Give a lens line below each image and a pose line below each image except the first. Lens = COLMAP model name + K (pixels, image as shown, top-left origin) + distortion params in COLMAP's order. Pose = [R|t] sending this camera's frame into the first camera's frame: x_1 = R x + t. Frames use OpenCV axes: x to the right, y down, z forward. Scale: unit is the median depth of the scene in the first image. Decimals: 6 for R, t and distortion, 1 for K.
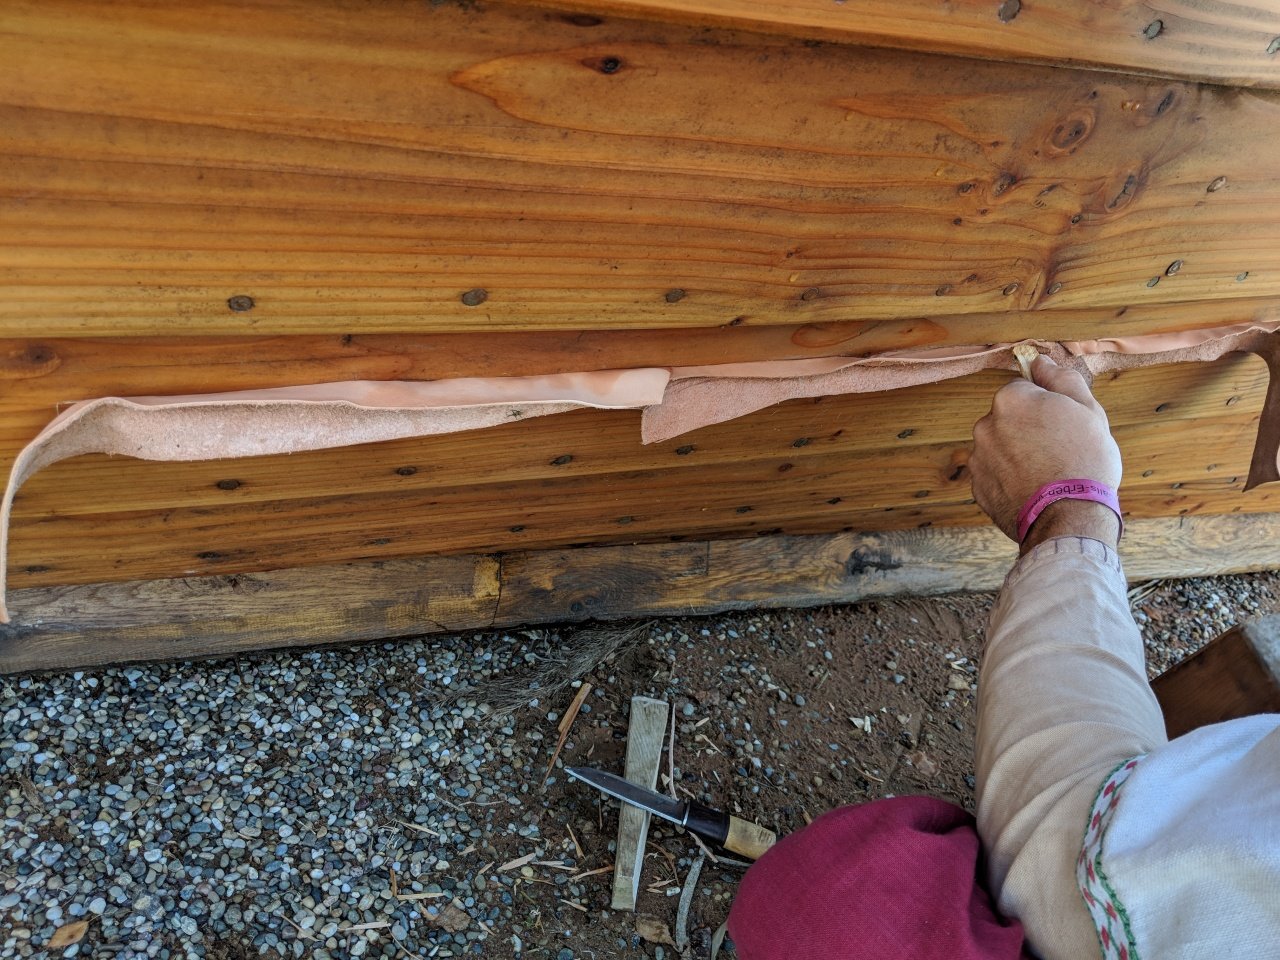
lens RADIAL K [[1013.1, 0, 661.0], [0, 1013.1, 446.1], [0, 0, 1]] dist [0.041680, -0.082677]
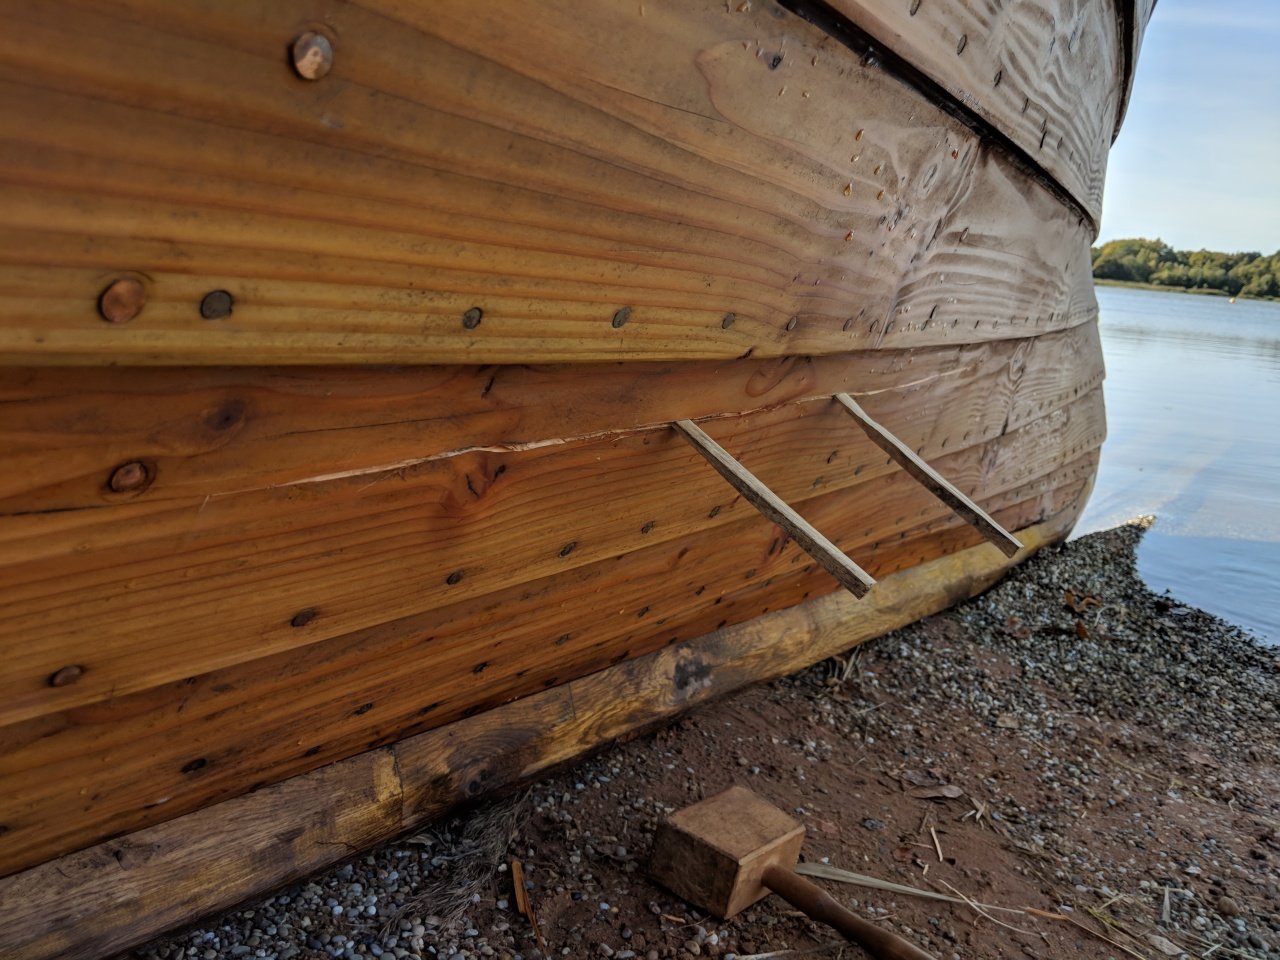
lens RADIAL K [[1013.1, 0, 644.8], [0, 1013.1, 480.9], [0, 0, 1]] dist [0.041680, -0.082677]
pose [[0.865261, -0.188680, 0.464461, -0.360663], [0.284689, 0.947522, -0.145442, 0.086641], [-0.412645, 0.258073, 0.873569, 0.088413]]
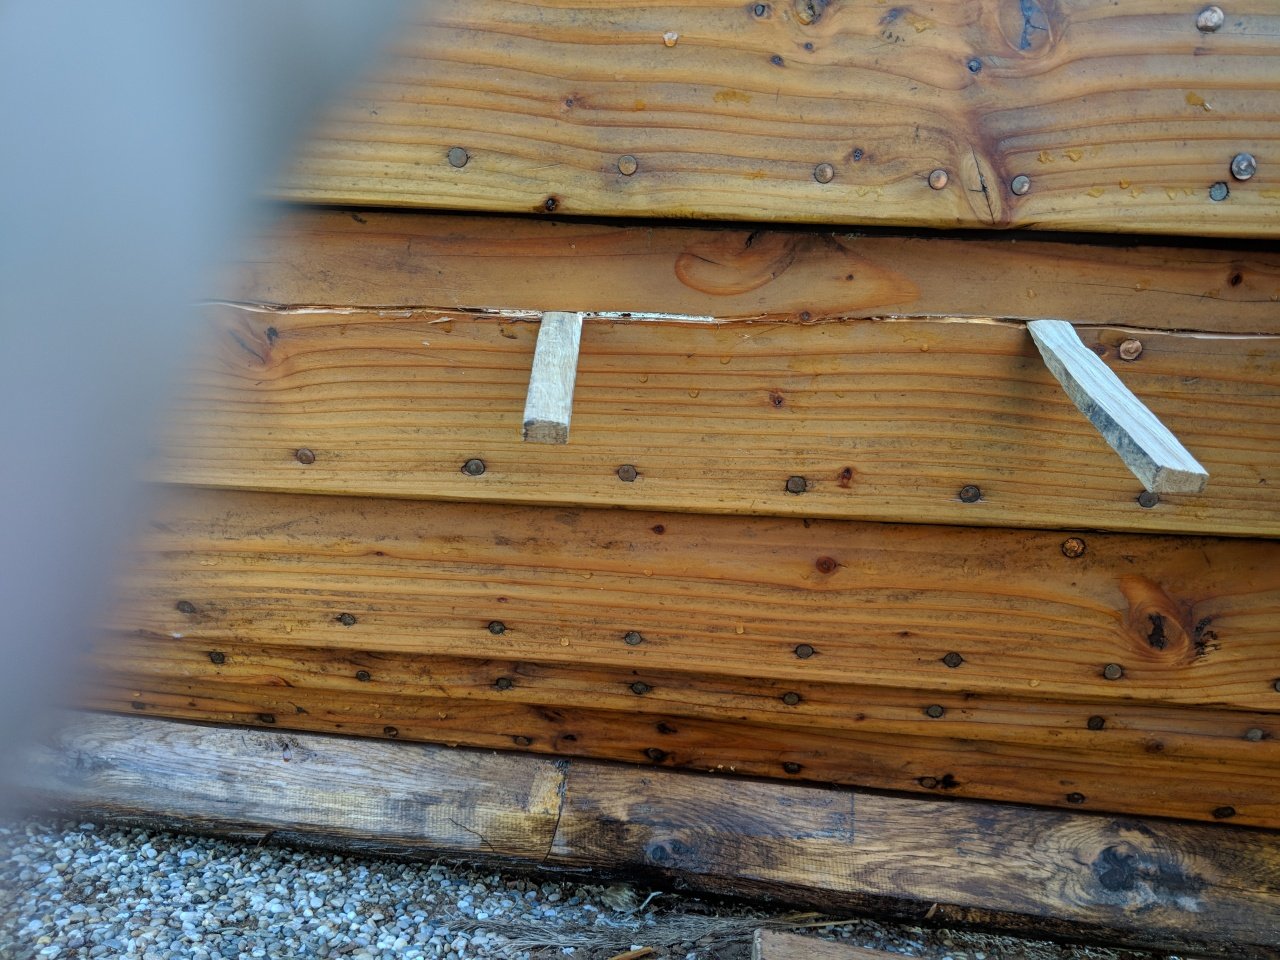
lens RADIAL K [[1013.1, 0, 650.7], [0, 1013.1, 493.7], [0, 0, 1]] dist [0.041680, -0.082677]
pose [[0.869946, -0.174040, -0.461416, 0.360276], [-0.123109, 0.829387, -0.544941, 0.402011], [0.477534, 0.530874, 0.700096, 0.340742]]
